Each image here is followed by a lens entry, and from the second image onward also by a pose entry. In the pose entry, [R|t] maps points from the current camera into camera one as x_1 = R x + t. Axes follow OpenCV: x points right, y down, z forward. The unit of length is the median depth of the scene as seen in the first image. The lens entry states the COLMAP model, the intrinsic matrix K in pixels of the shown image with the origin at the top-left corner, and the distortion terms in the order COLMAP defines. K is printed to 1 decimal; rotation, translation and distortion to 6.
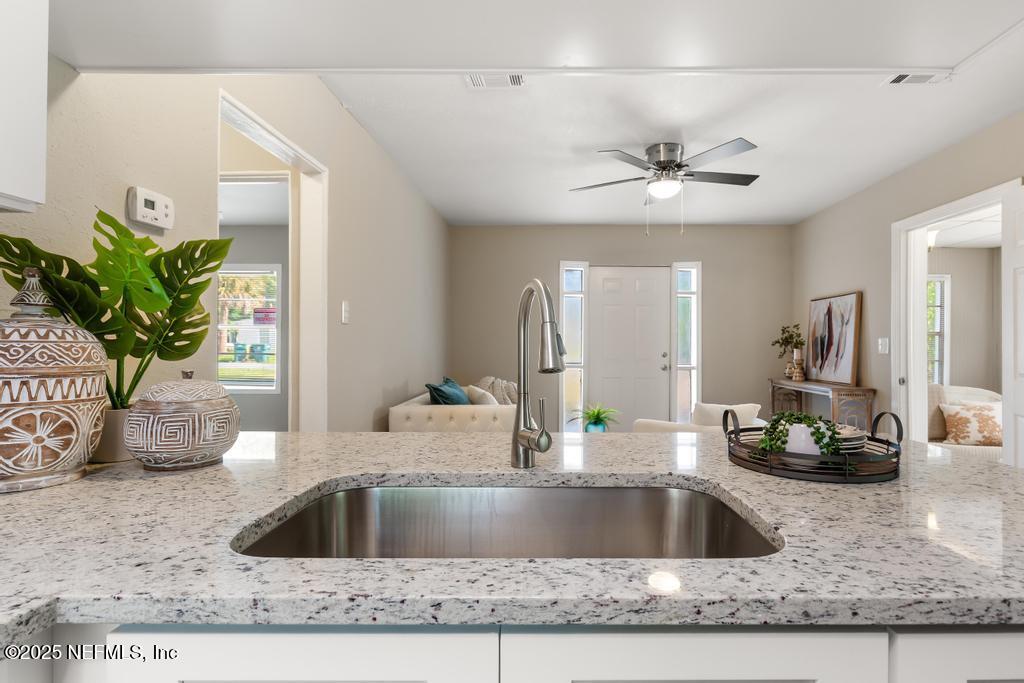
lens RADIAL K [[492.3, 0, 519.5], [0, 492.3, 340.2], [0, 0, 1]] dist [0.005621, 0.000313]
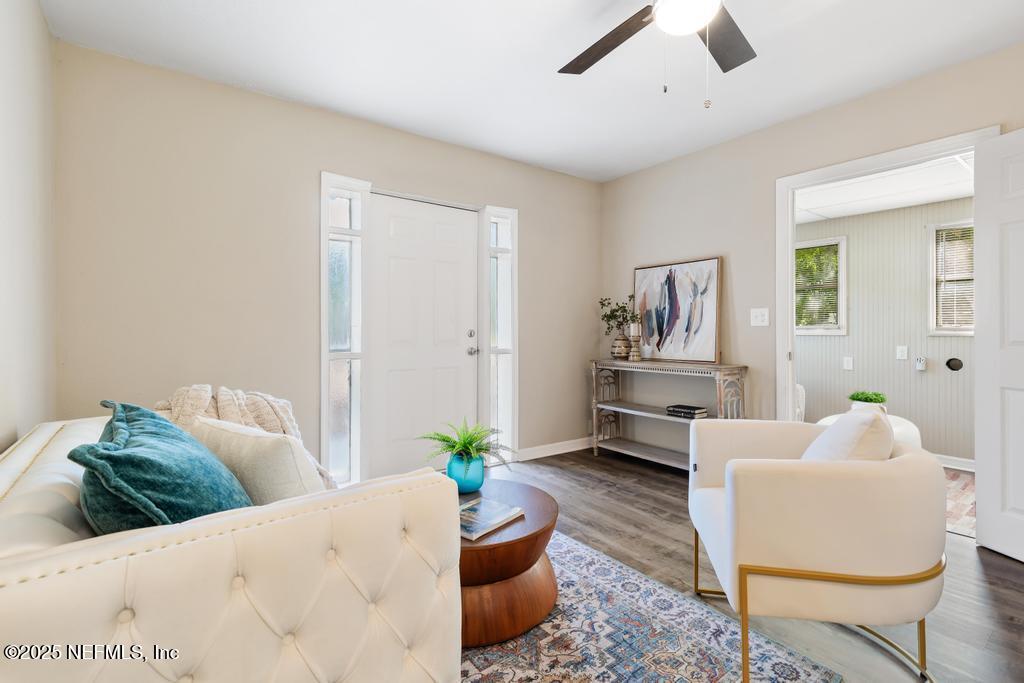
lens RADIAL K [[472.0, 0, 506.6], [0, 472.0, 328.9], [0, 0, 1]] dist [0.002786, 0.000126]
pose [[0.763513, -0.003279, 0.645784, -0.136568], [-0.001049, 0.999979, 0.006318, 0.022943], [-0.645791, -0.005501, 0.763494, 0.539066]]
